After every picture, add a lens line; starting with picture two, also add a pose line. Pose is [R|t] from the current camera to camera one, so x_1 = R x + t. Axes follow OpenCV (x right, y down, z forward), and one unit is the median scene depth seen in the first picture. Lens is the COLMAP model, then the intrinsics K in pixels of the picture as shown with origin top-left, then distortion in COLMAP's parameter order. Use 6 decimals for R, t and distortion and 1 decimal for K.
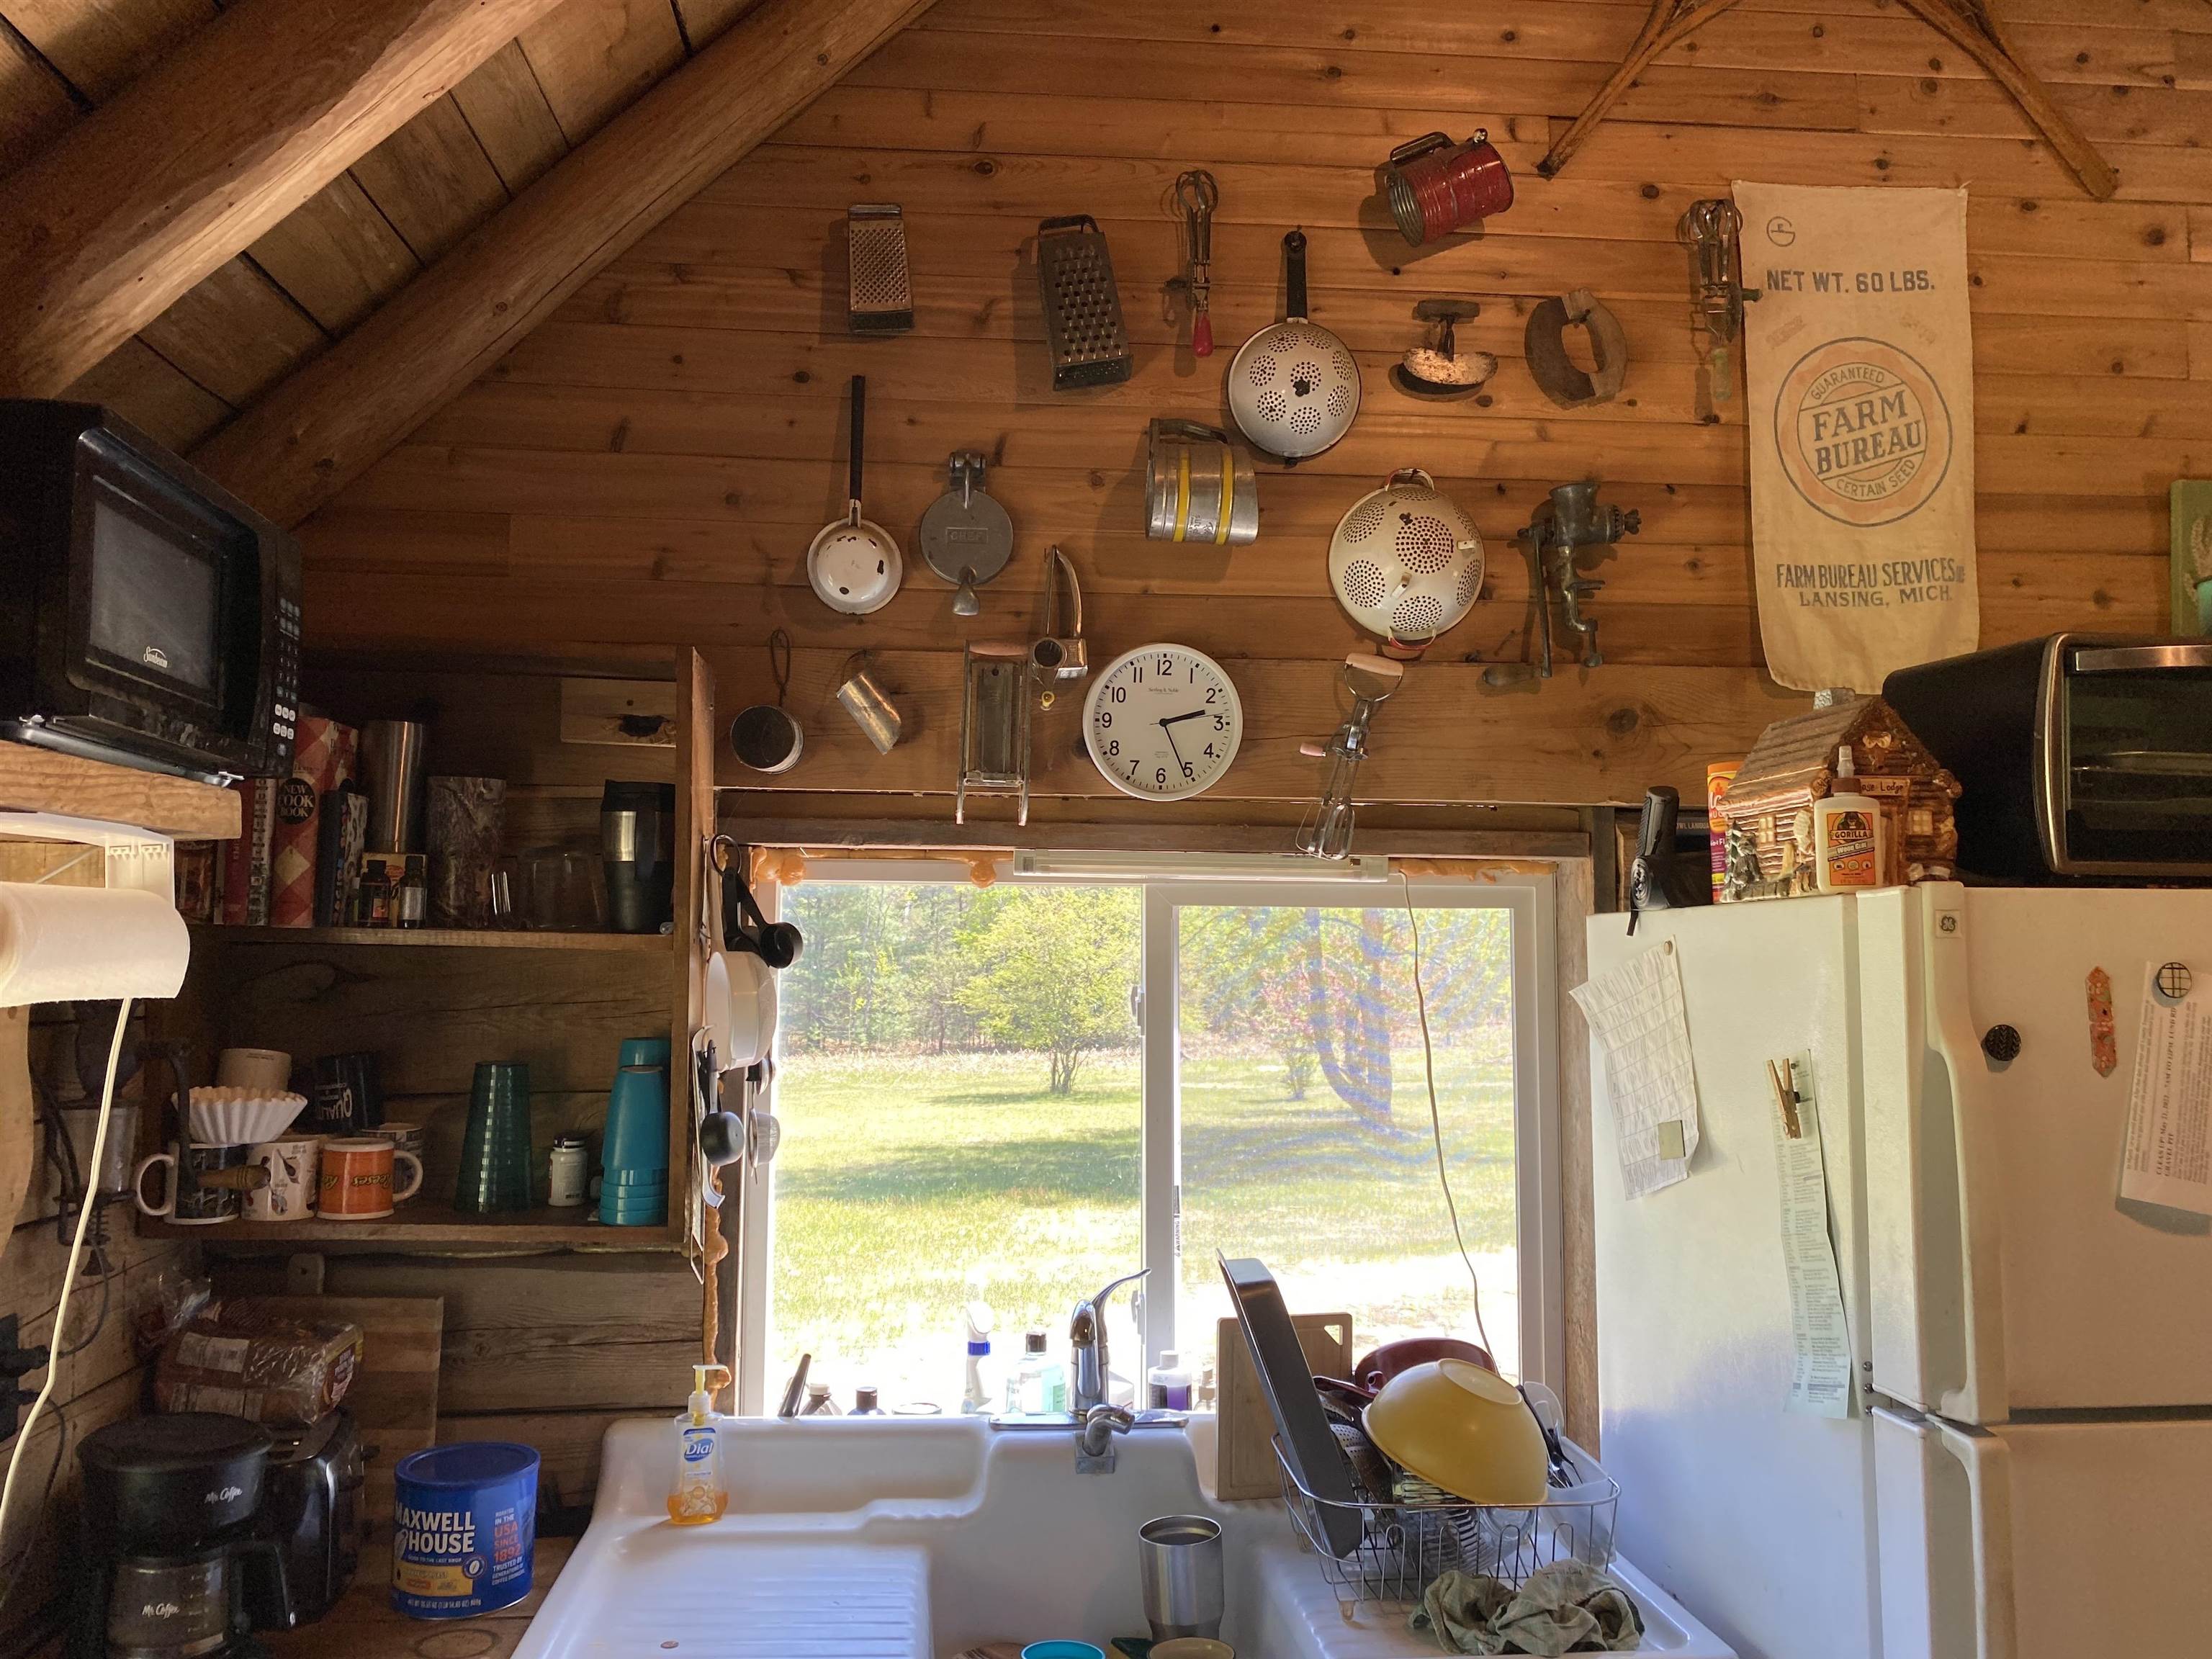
lens RADIAL K [[1766.1, 0, 1106.0], [0, 1766.1, 829.5], [0, 0, 1]] dist [0.064179, -0.053404]
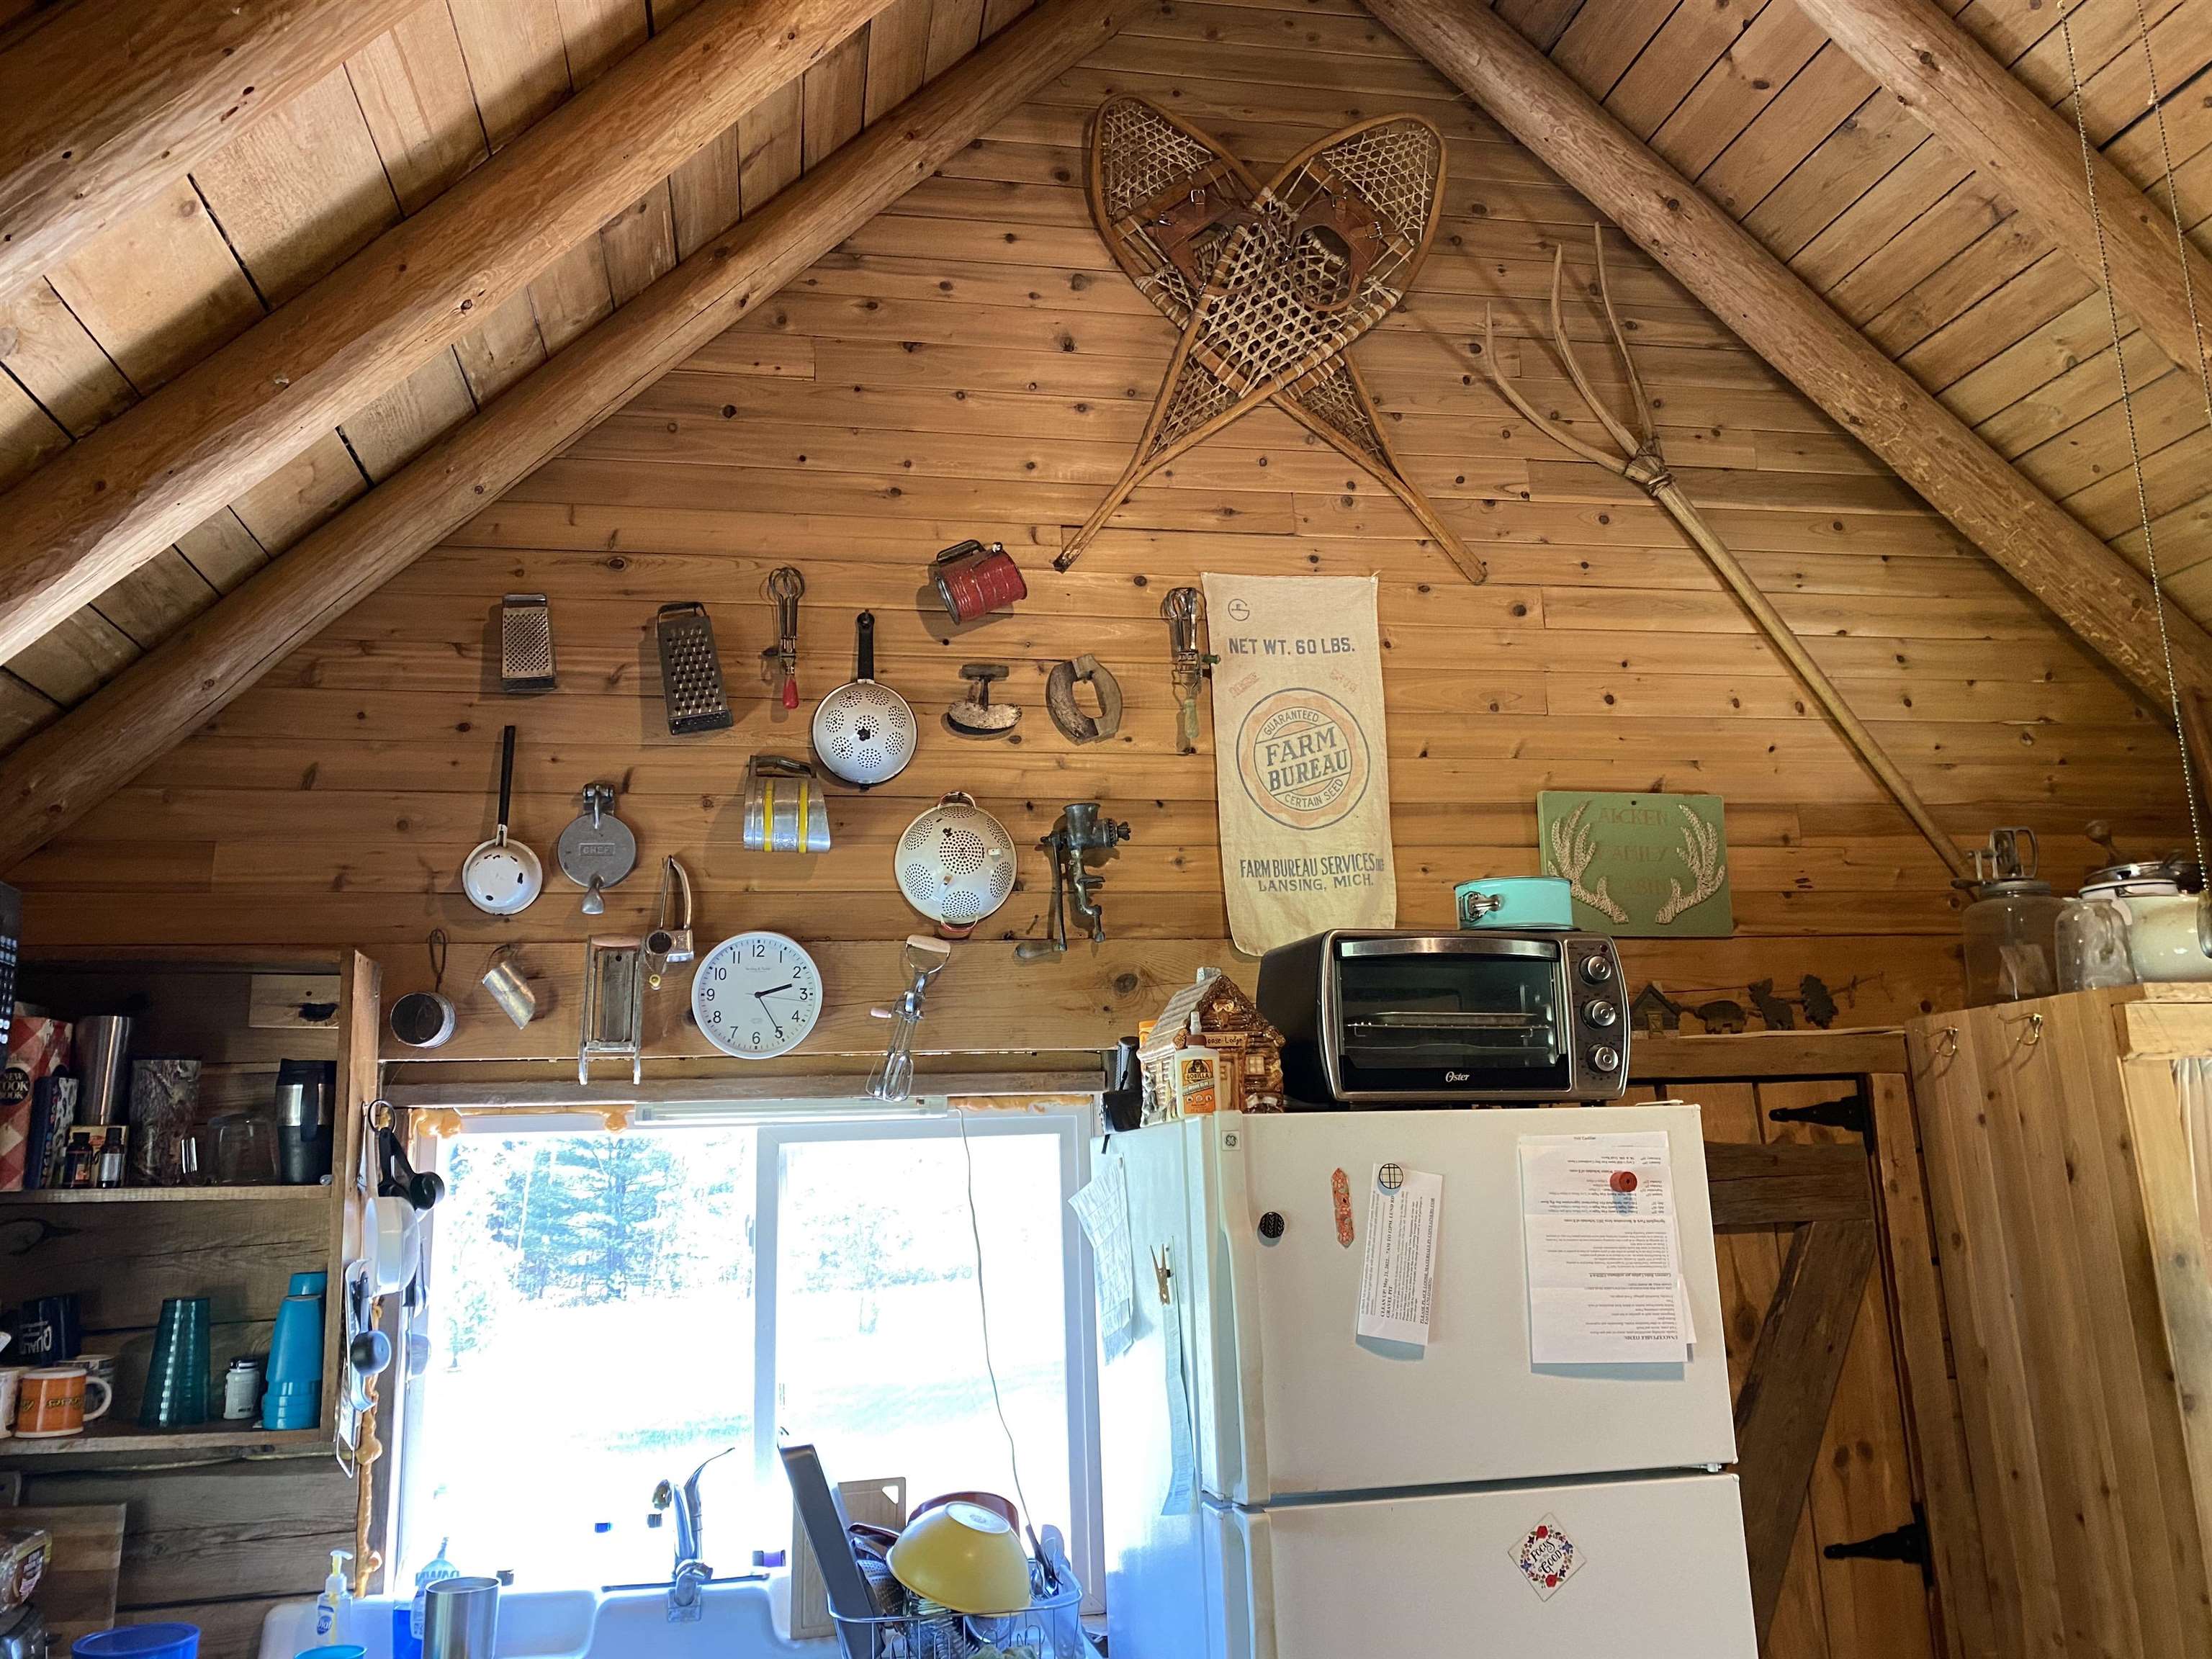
lens RADIAL K [[1766.1, 0, 1106.0], [0, 1766.1, 829.5], [0, 0, 1]] dist [0.064179, -0.053404]
pose [[0.994726, -0.016737, 0.101192, 0.153650], [0.028945, 0.992302, -0.120408, -0.018595], [-0.098398, 0.122702, 0.987554, -0.281911]]
